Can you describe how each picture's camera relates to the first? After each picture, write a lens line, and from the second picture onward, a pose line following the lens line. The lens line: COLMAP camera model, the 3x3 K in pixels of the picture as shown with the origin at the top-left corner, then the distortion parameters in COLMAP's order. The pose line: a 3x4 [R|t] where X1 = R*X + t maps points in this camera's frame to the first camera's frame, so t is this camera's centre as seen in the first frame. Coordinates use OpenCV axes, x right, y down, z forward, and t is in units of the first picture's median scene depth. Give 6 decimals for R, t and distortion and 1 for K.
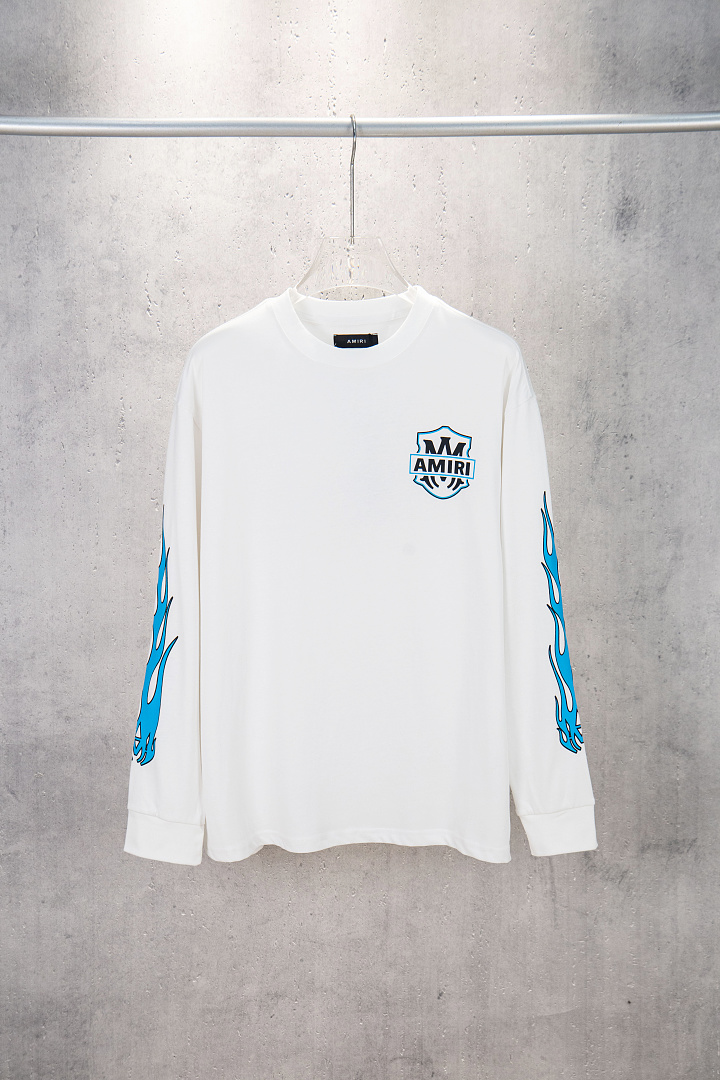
lens RADIAL K [[1797.1, 0, 363.0], [0, 1797.1, 578.0], [0, 0, 1]] dist [0.315175, -0.228736]
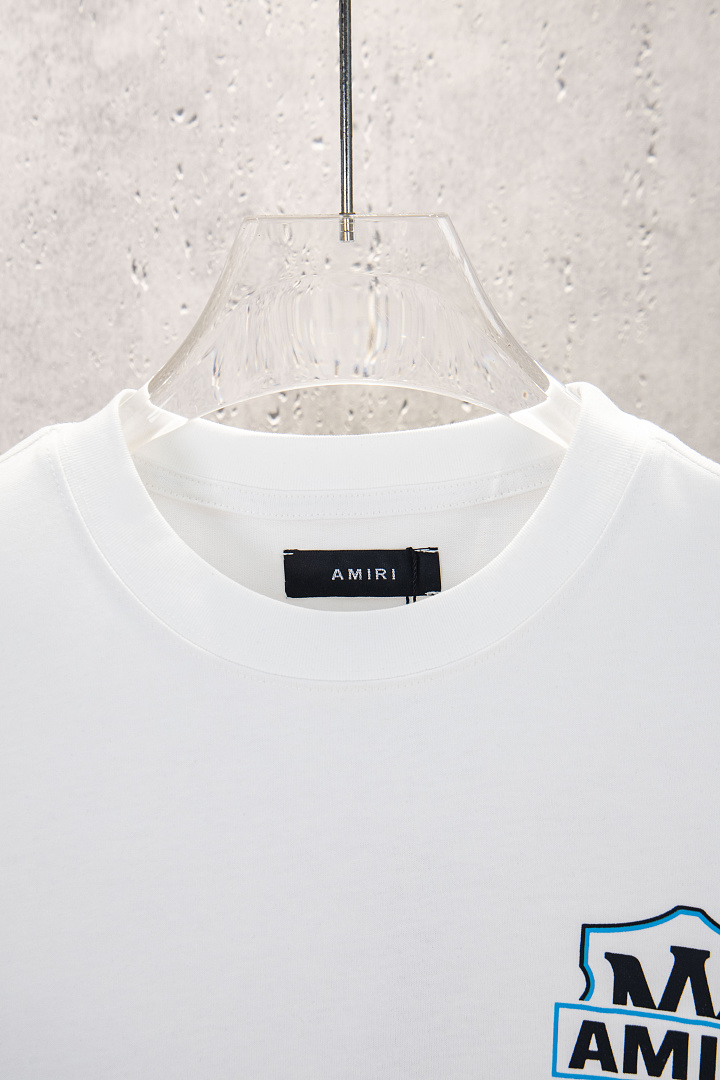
lens RADIAL K [[1759.0, 0, 360.0], [0, 1759.0, 540.0], [0, 0, 1]] dist [0.022446, 0.033519]
pose [[0.998066, 0.005803, -0.061898, 0.013050], [-0.008904, 0.998712, -0.049943, -0.123700], [0.061528, 0.050398, 0.996832, 0.732082]]
